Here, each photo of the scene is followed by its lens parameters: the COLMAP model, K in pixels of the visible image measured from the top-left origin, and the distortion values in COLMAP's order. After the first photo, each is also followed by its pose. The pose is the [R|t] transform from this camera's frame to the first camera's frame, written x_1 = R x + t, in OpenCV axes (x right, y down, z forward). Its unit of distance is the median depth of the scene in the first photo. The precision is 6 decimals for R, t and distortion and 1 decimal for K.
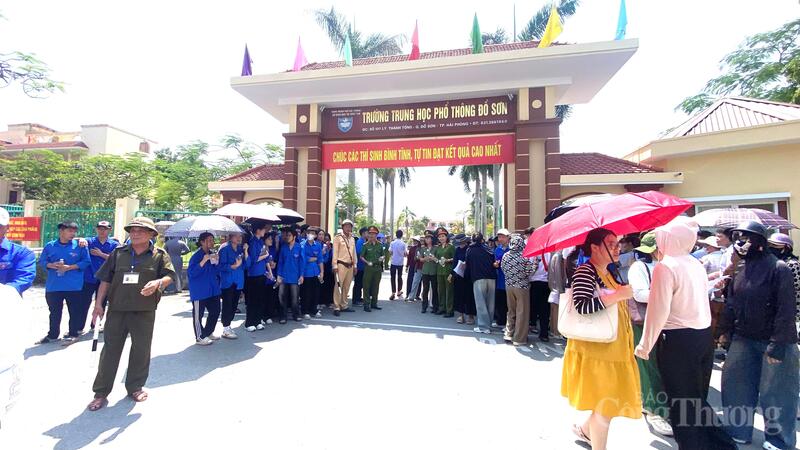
lens RADIAL K [[295.4, 0, 400.0], [0, 295.4, 225.0], [0, 0, 1]] dist [0.000851, -0.007580]
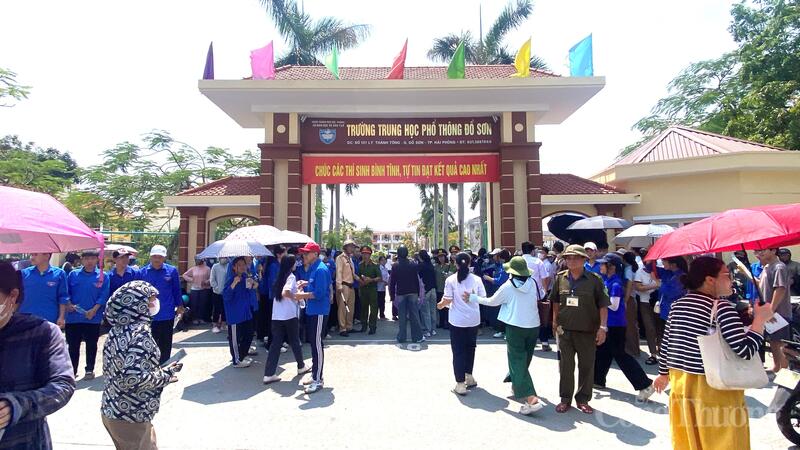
lens RADIAL K [[372.4, 0, 400.0], [0, 372.4, 225.0], [0, 0, 1]] dist [0.019413, 0.000022]
pose [[0.979821, -0.008390, 0.199701, -0.204063], [0.014442, 0.999479, -0.028866, -0.022617], [-0.199355, 0.031168, 0.979432, -0.199183]]
